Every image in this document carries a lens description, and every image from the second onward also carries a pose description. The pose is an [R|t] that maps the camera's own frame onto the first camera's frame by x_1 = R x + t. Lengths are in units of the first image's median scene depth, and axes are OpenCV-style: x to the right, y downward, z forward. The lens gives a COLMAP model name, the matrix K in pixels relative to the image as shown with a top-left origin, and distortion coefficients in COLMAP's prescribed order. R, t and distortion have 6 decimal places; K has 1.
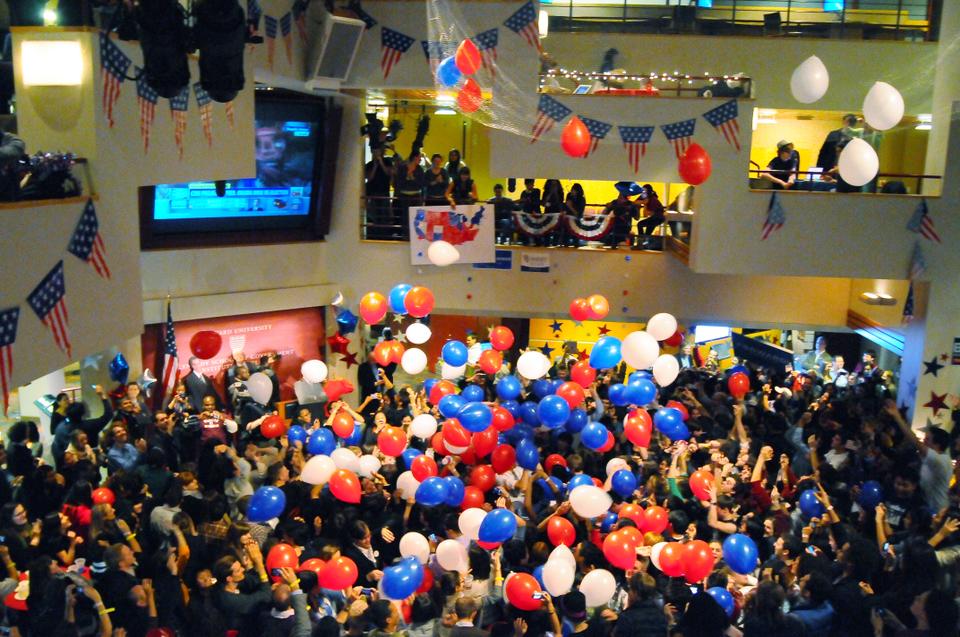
lens RADIAL K [[846.5, 0, 478.0], [0, 846.5, 330.8], [0, 0, 1]] dist [-0.011993, -0.122383]
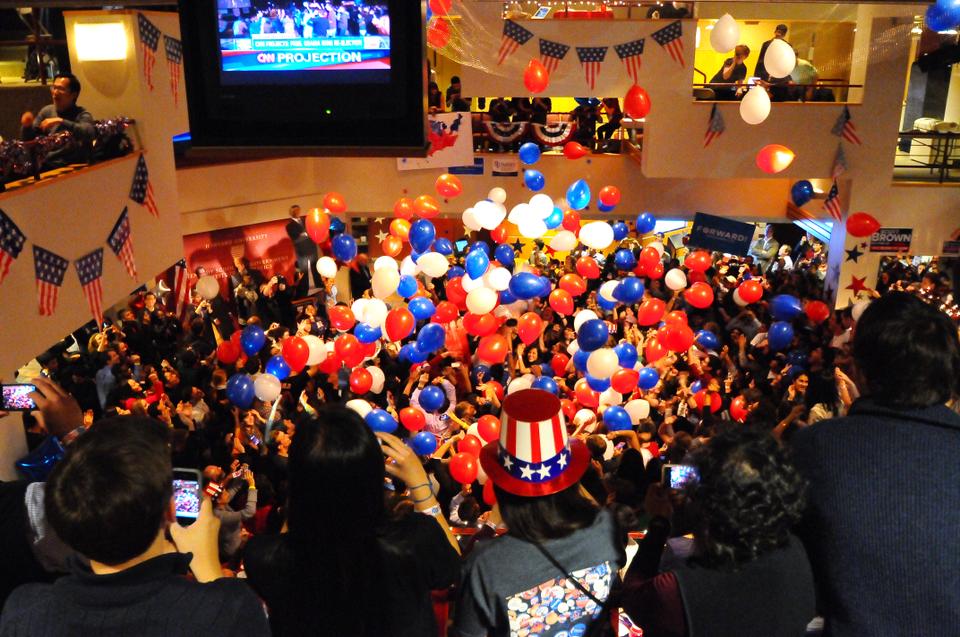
lens RADIAL K [[846.5, 0, 478.0], [0, 846.5, 330.8], [0, 0, 1]] dist [-0.011993, -0.122383]
pose [[0.998864, -0.039250, 0.027004, -0.007141], [0.035312, 0.990429, 0.133429, -0.025263], [-0.031983, -0.132324, 0.990690, -0.146162]]
